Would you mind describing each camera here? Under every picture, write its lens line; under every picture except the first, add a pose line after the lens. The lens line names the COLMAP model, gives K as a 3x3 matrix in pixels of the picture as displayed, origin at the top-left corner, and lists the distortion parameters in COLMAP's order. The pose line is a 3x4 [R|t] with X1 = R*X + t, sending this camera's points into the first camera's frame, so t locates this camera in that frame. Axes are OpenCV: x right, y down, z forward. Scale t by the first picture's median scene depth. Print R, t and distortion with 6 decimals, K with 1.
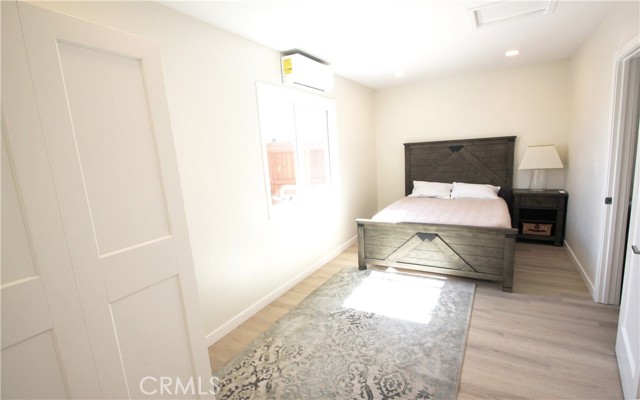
lens RADIAL K [[303.5, 0, 320.0], [0, 303.5, 200.0], [0, 0, 1]] dist [-0.000866, -0.000487]
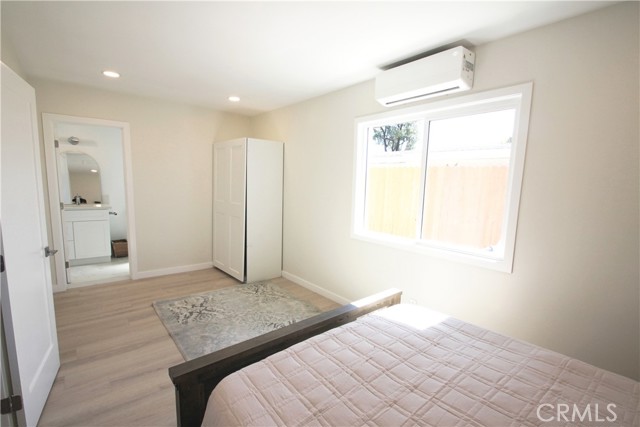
lens RADIAL K [[296.6, 0, 319.9], [0, 296.6, 220.1], [0, 0, 1]] dist [0.011498, -0.015356]
pose [[-0.339930, 0.178552, -0.923345, 1.081544], [-0.158278, 0.956945, 0.243319, -0.306000], [0.927036, 0.228857, -0.297033, 1.469860]]
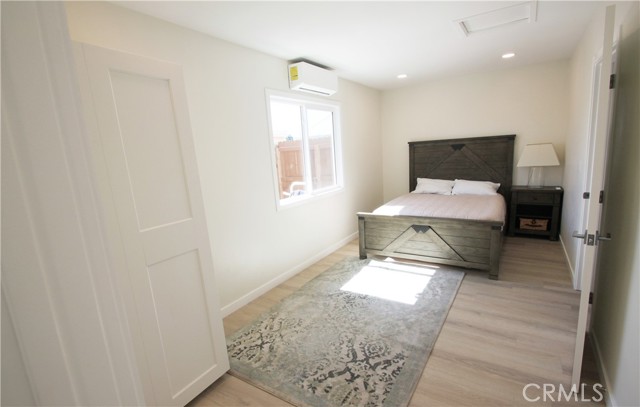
lens RADIAL K [[303.7, 0, 320.0], [0, 303.7, 203.5], [0, 0, 1]] dist [-0.000149, 0.000150]
pose [[0.998457, 0.007042, -0.055090, 0.065264], [-0.006065, 0.999822, 0.017877, 0.017460], [0.055206, -0.017515, 0.998321, -0.136643]]
